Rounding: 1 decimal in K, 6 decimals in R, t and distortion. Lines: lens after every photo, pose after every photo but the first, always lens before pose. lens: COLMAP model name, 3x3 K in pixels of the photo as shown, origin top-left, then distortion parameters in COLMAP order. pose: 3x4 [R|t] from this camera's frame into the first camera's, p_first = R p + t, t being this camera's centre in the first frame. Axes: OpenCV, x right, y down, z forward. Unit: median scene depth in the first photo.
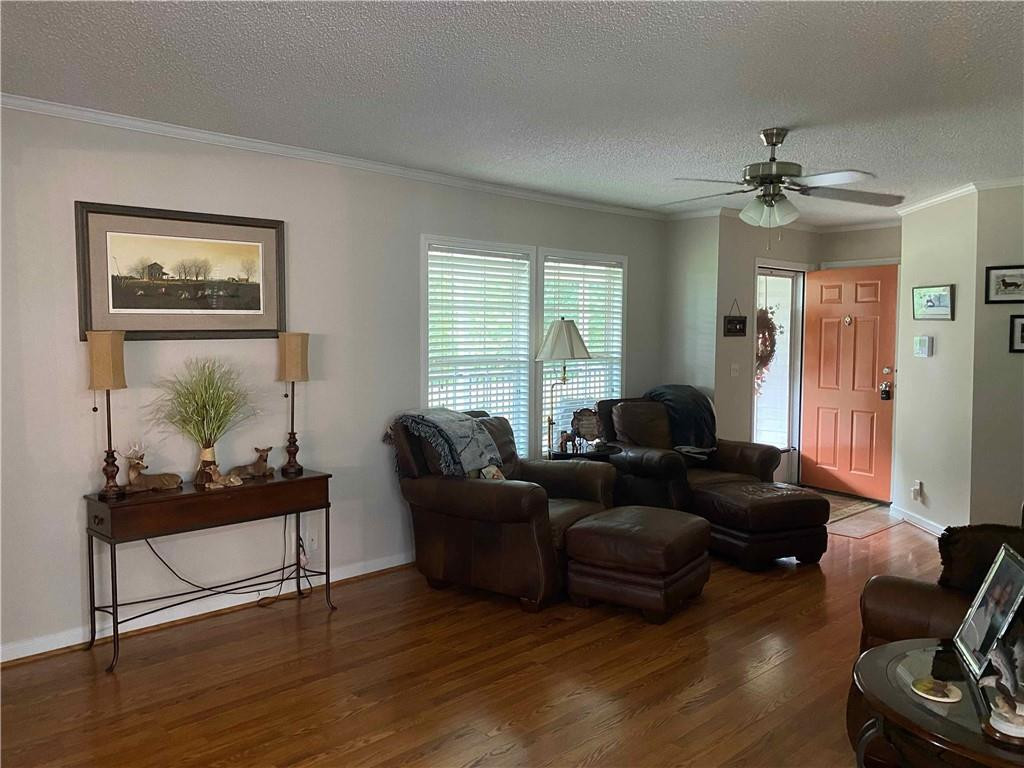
lens RADIAL K [[782.0, 0, 510.0], [0, 782.0, 382.2], [0, 0, 1]] dist [-0.001544, -0.002253]
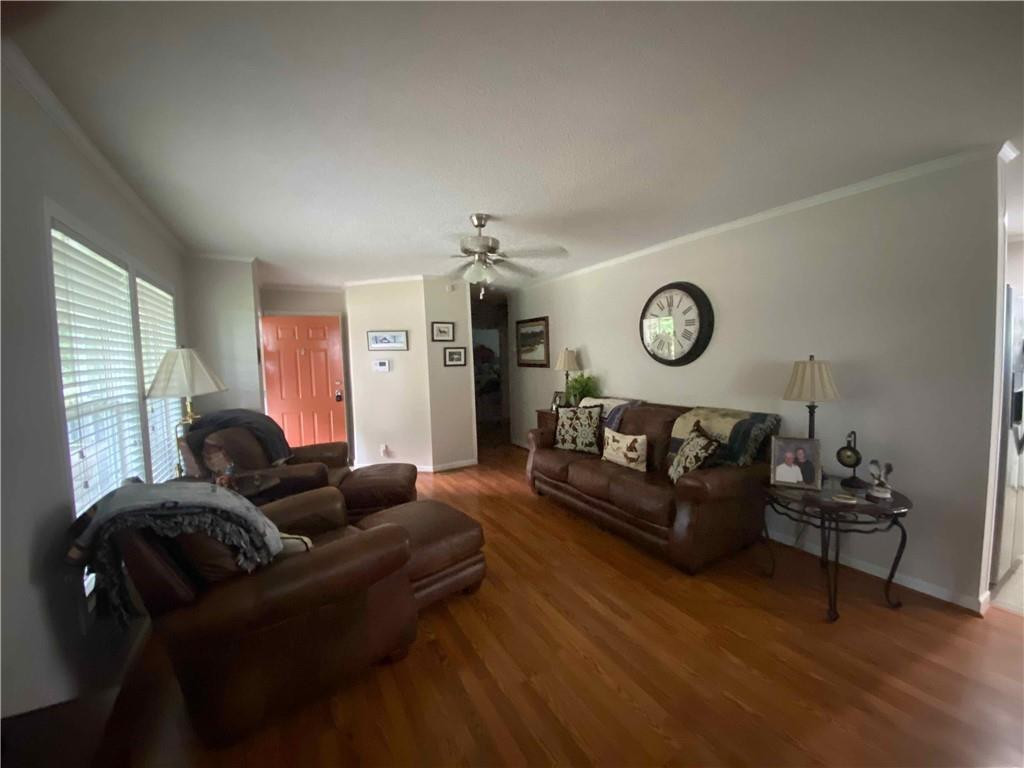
lens RADIAL K [[402.2, 0, 512.5], [0, 402.2, 385.1], [0, 0, 1]] dist [-0.001336, -0.000052]
pose [[0.233758, -0.079077, 0.969074, -0.305264], [0.086573, 0.994421, 0.060262, -0.037536], [-0.968433, 0.069809, 0.239300, 0.596283]]
